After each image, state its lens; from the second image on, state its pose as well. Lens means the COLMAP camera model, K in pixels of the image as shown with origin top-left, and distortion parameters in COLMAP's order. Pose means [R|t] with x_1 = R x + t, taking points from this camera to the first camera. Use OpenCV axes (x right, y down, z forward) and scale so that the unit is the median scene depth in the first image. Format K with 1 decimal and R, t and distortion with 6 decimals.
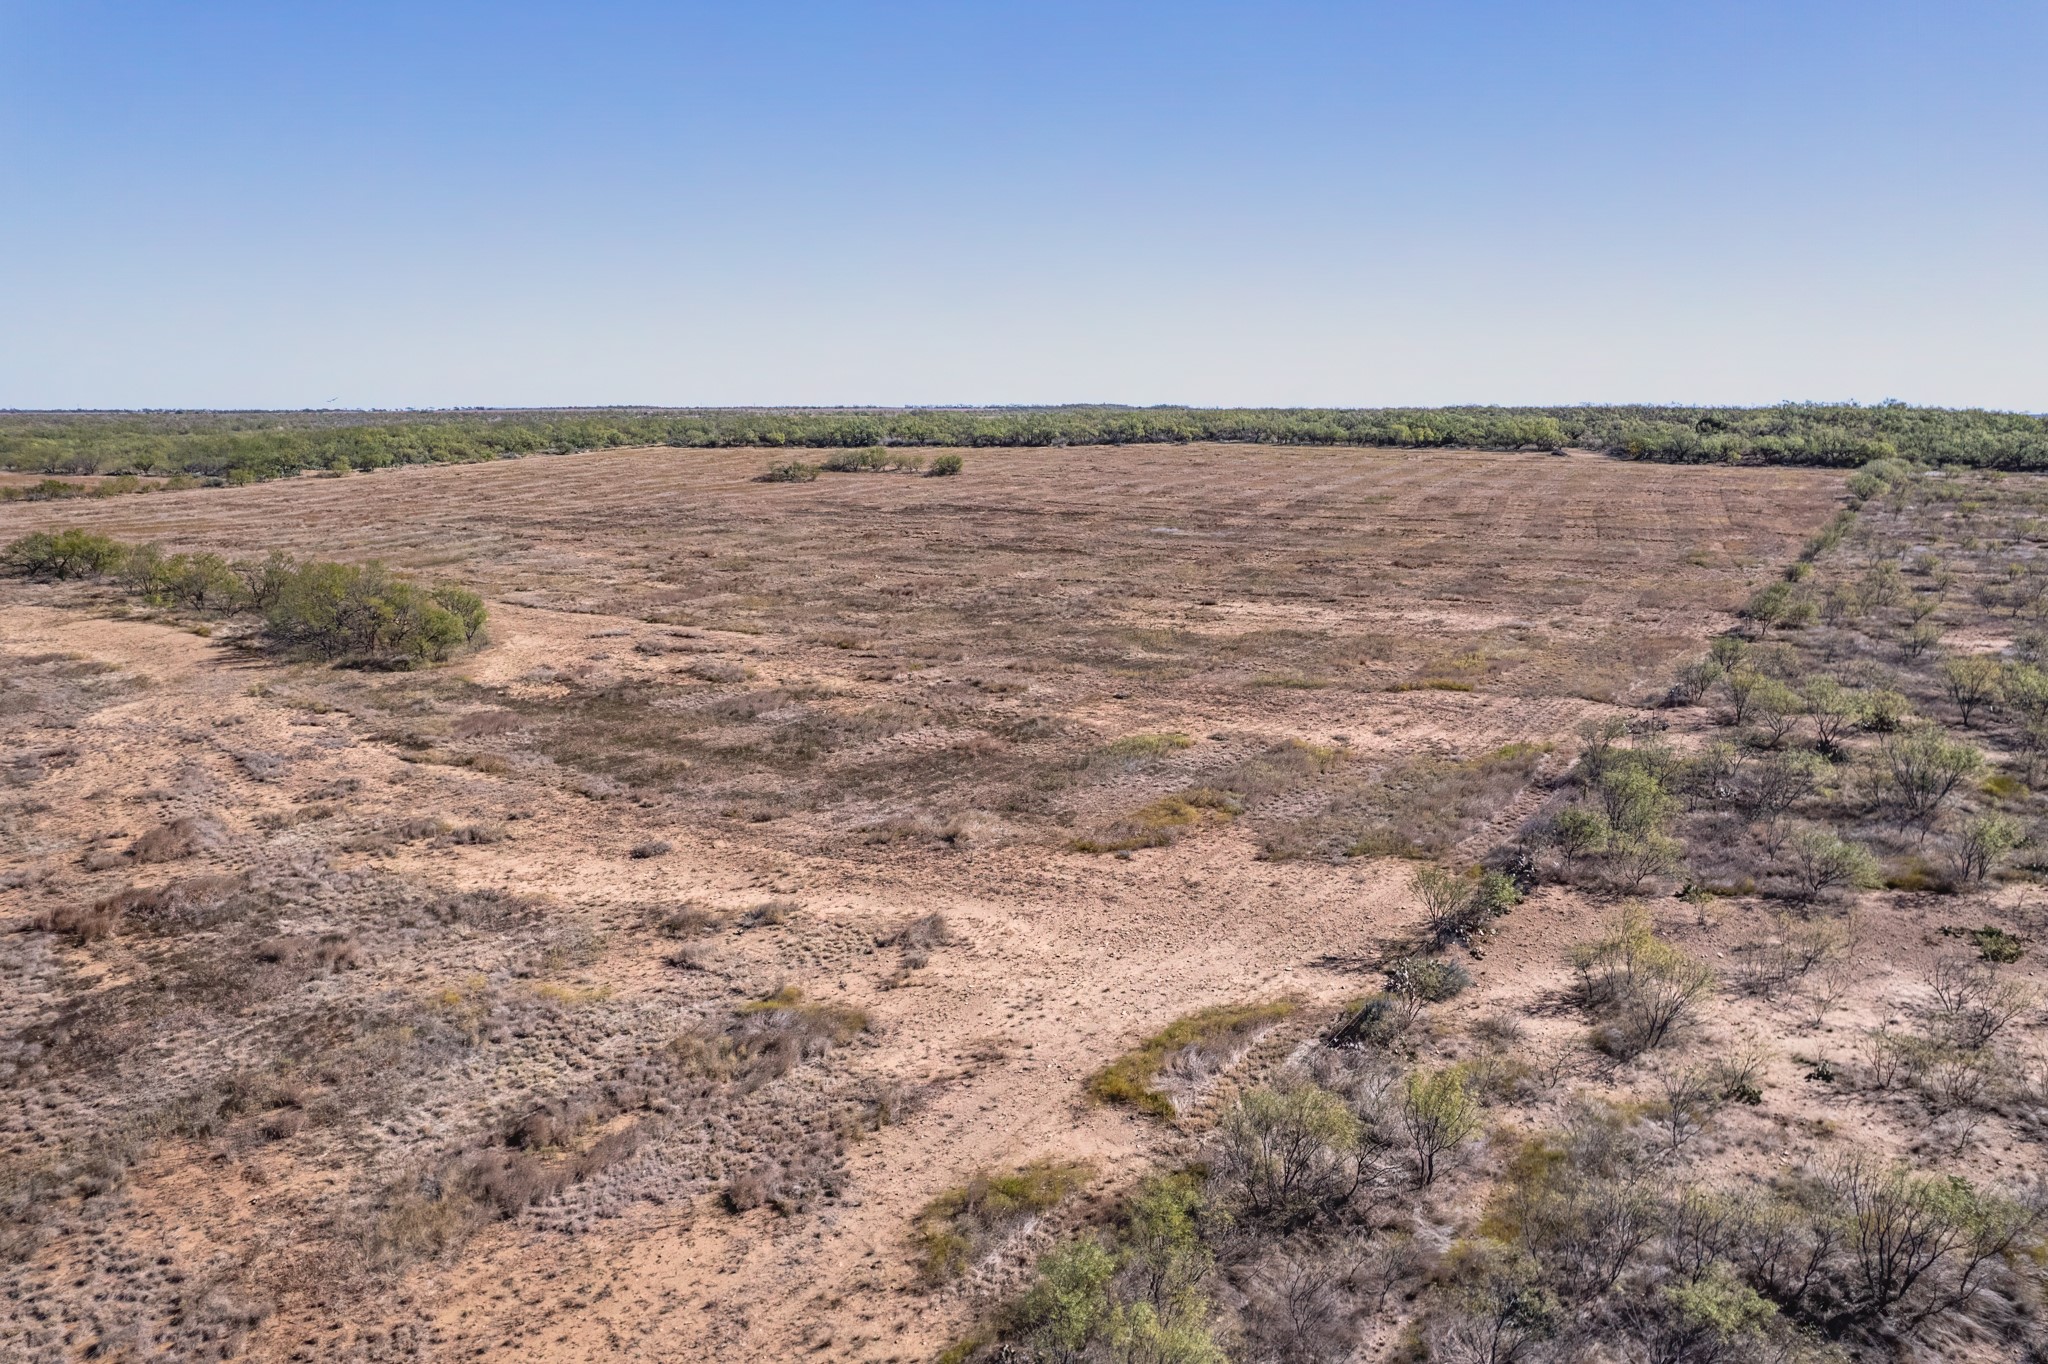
lens RADIAL K [[1326.7, 0, 1020.5], [0, 1326.7, 683.9], [0, 0, 1]] dist [-0.077506, 0.068589]
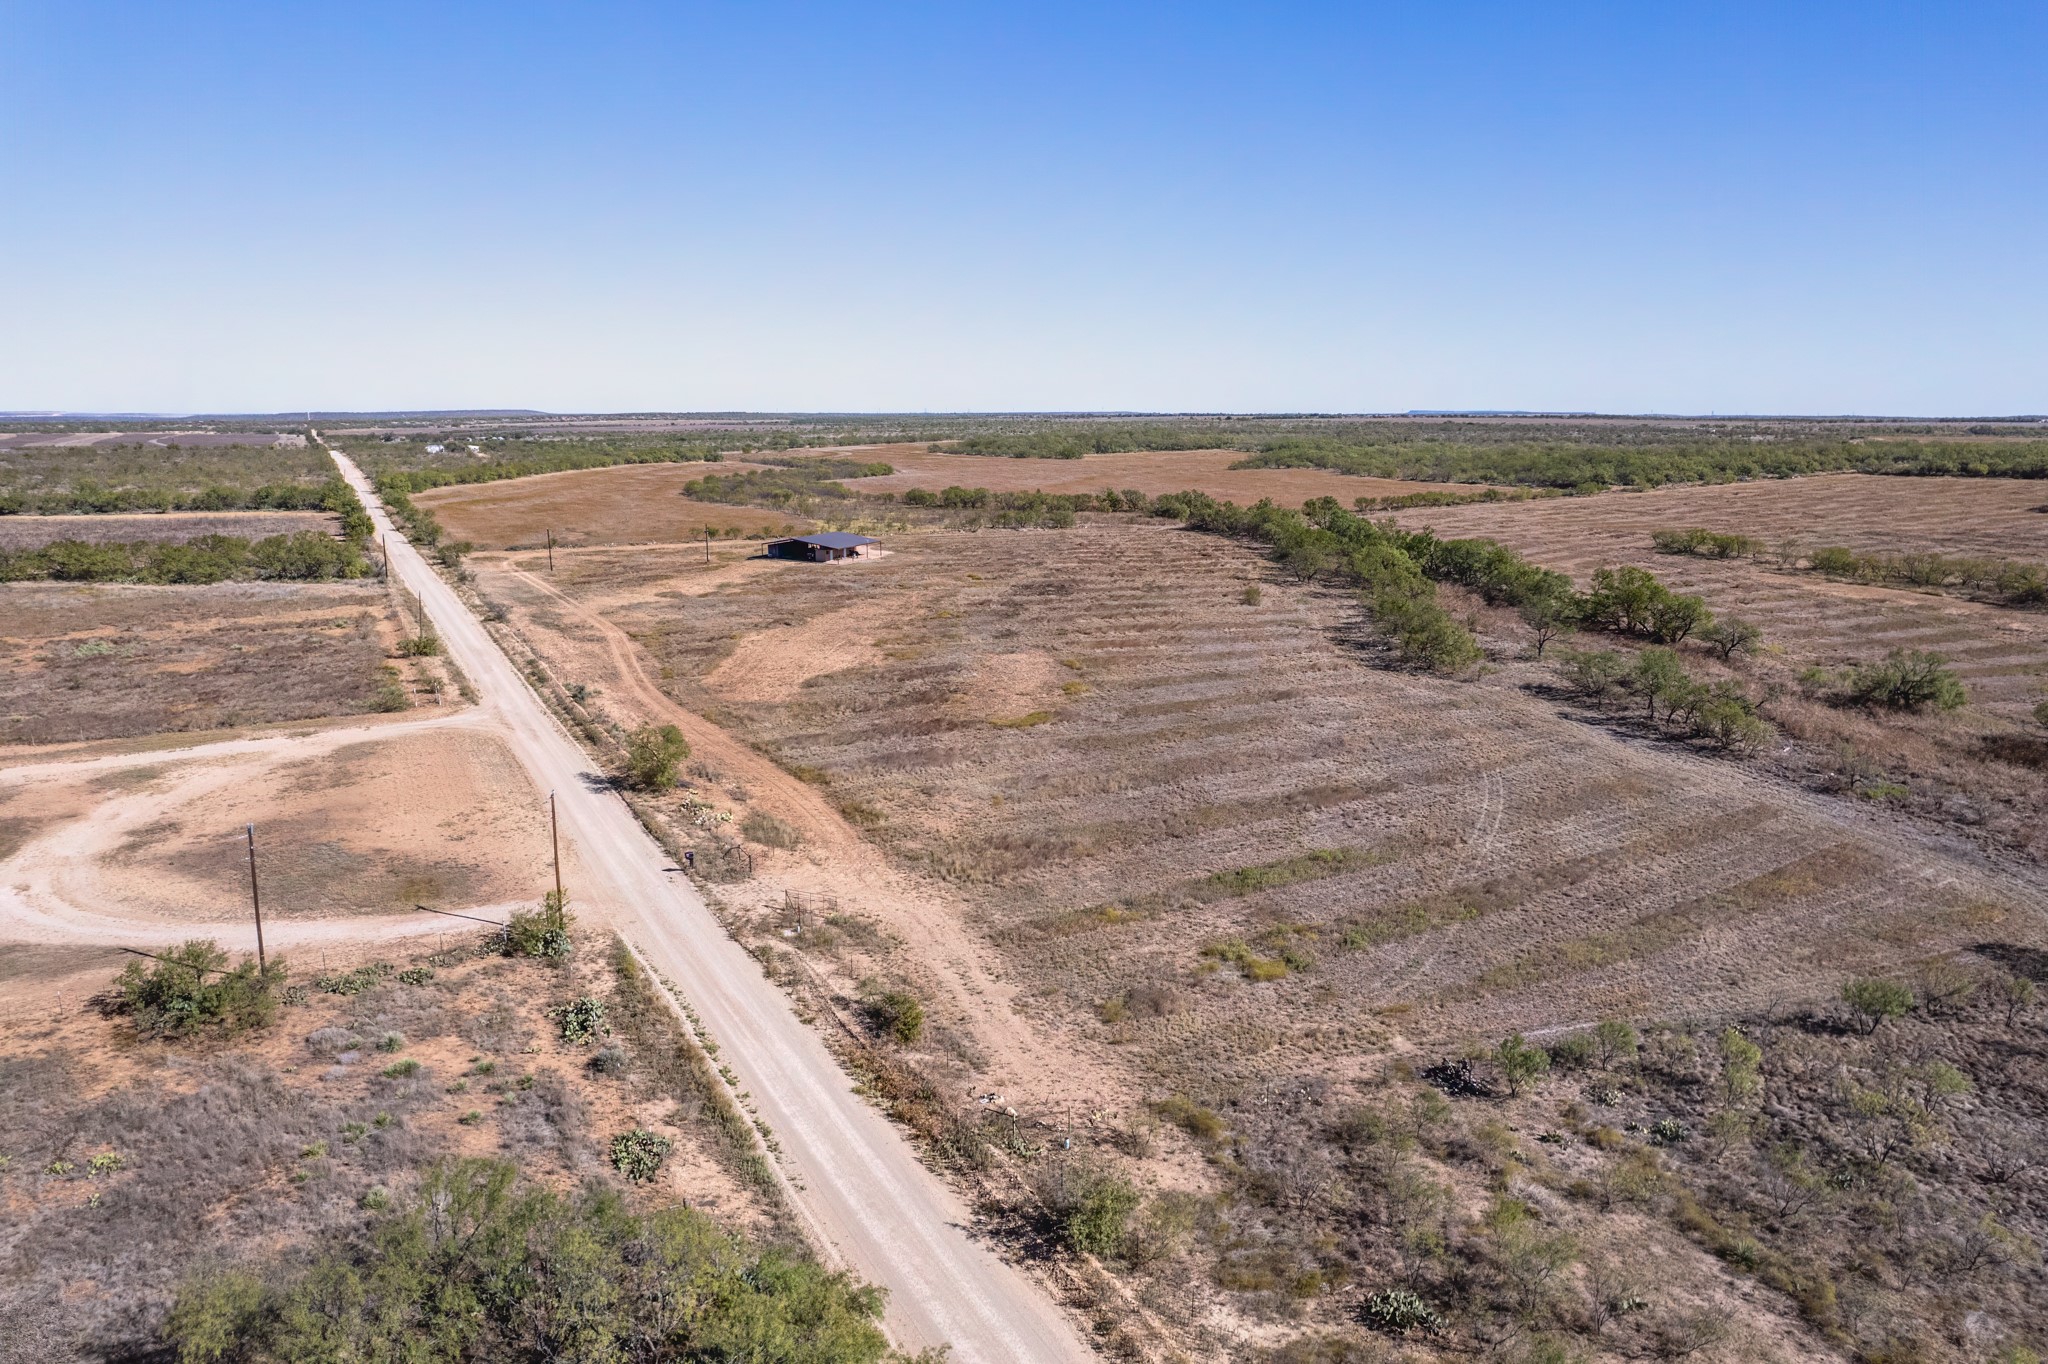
lens RADIAL K [[1326.7, 0, 1020.5], [0, 1326.7, 683.9], [0, 0, 1]] dist [-0.077506, 0.068589]
pose [[0.791431, 0.120212, -0.599321, -0.164875], [-0.121782, 0.991825, 0.038121, 0.053514], [0.599004, 0.042816, 0.799600, -0.377166]]
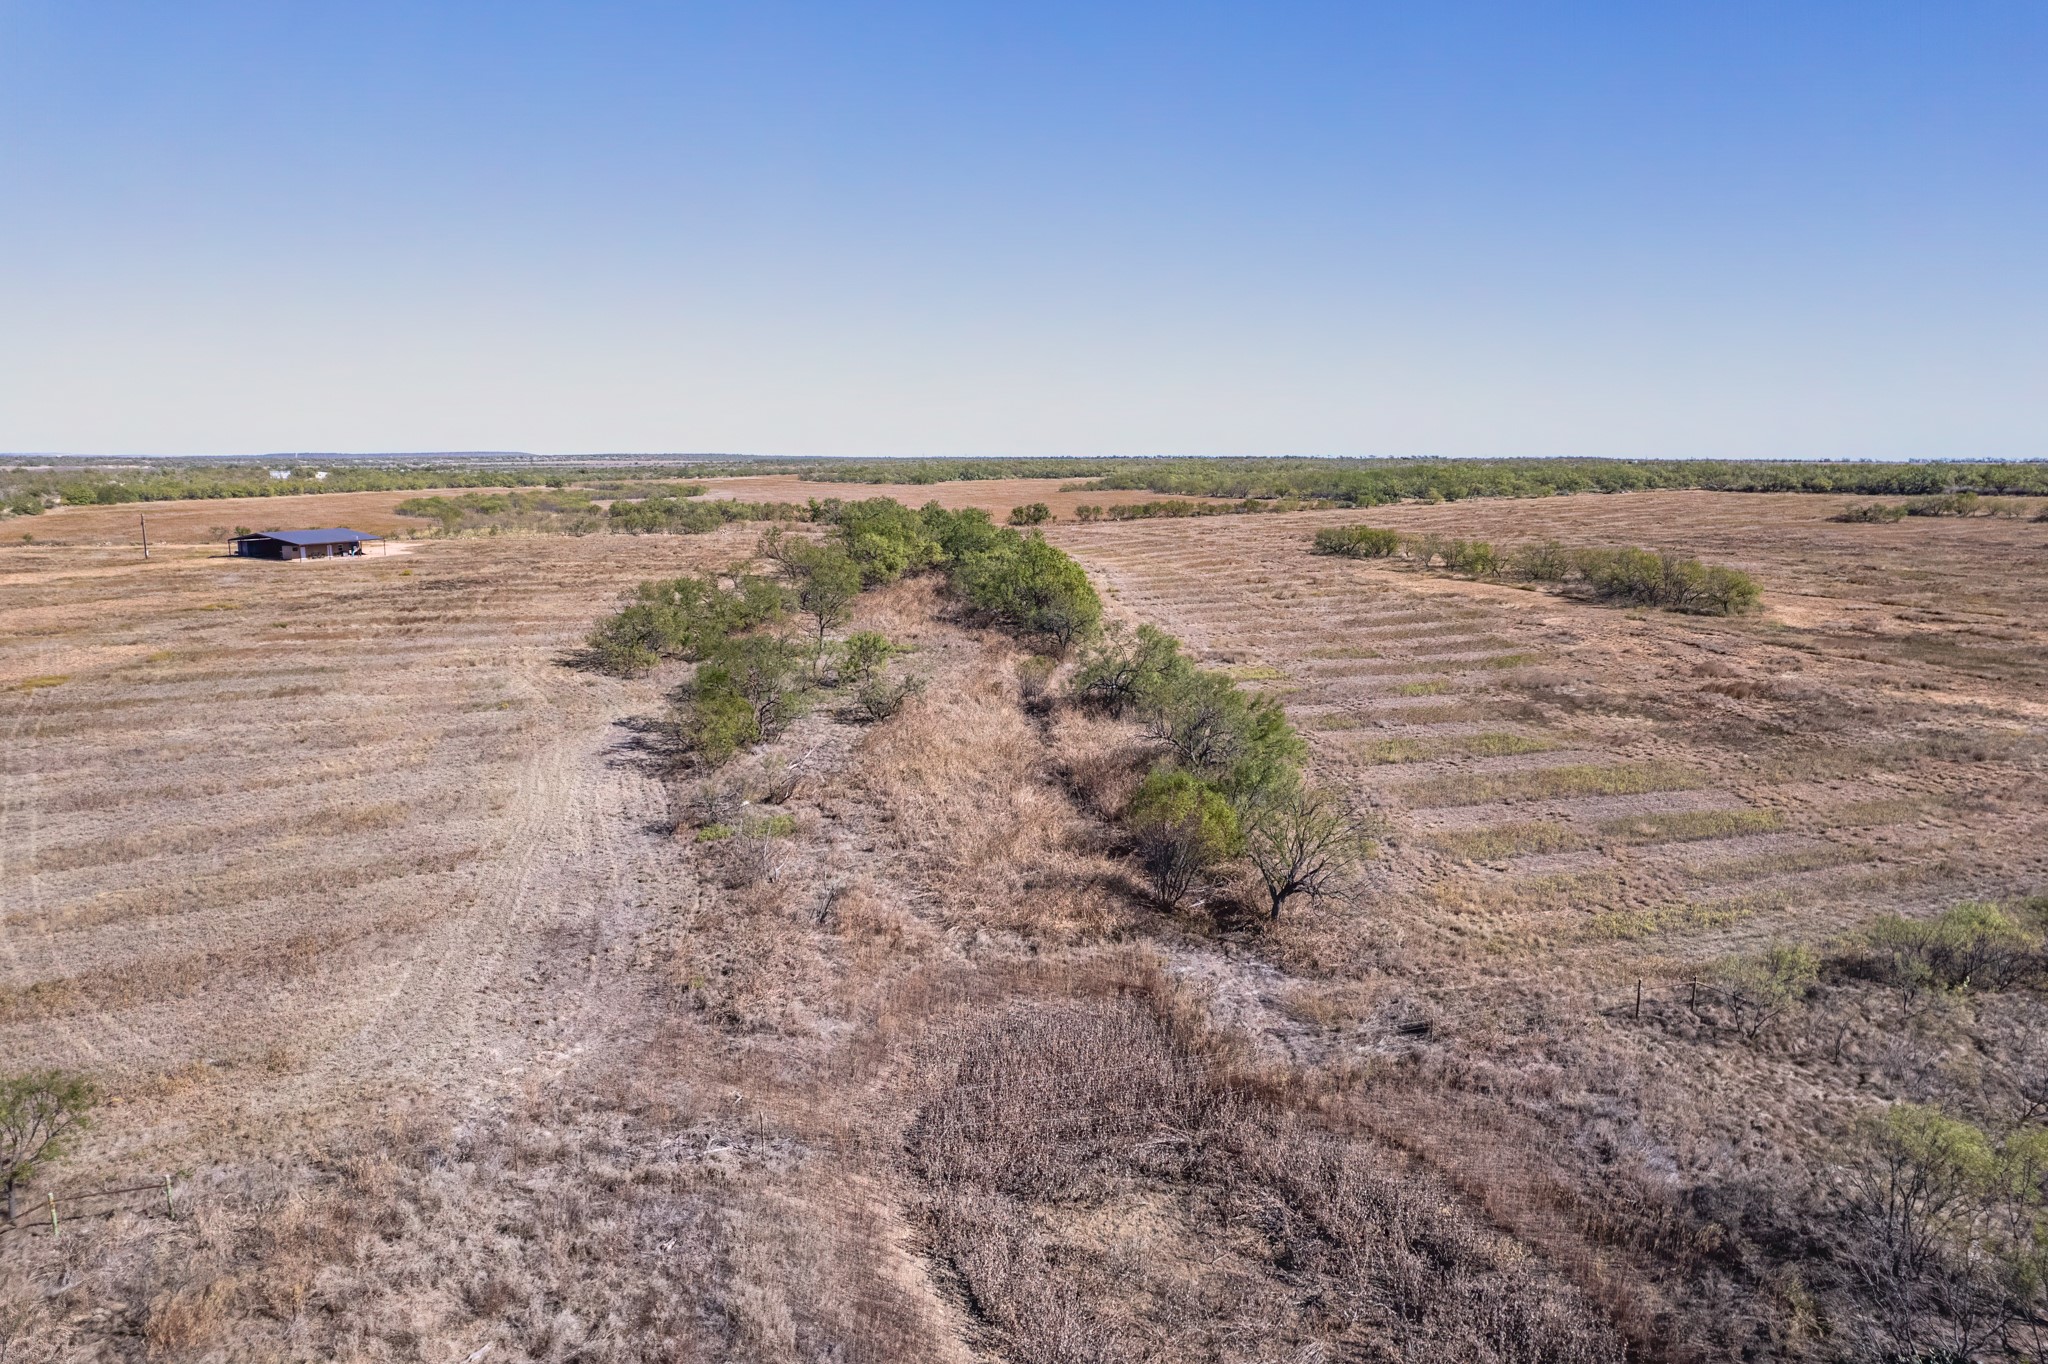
lens RADIAL K [[1326.7, 0, 1020.5], [0, 1326.7, 683.9], [0, 0, 1]] dist [-0.077506, 0.068589]
pose [[0.785392, 0.102872, -0.610391, -0.050618], [-0.126104, 0.992005, 0.004928, 0.040442], [0.606018, 0.073102, 0.792085, -0.156466]]
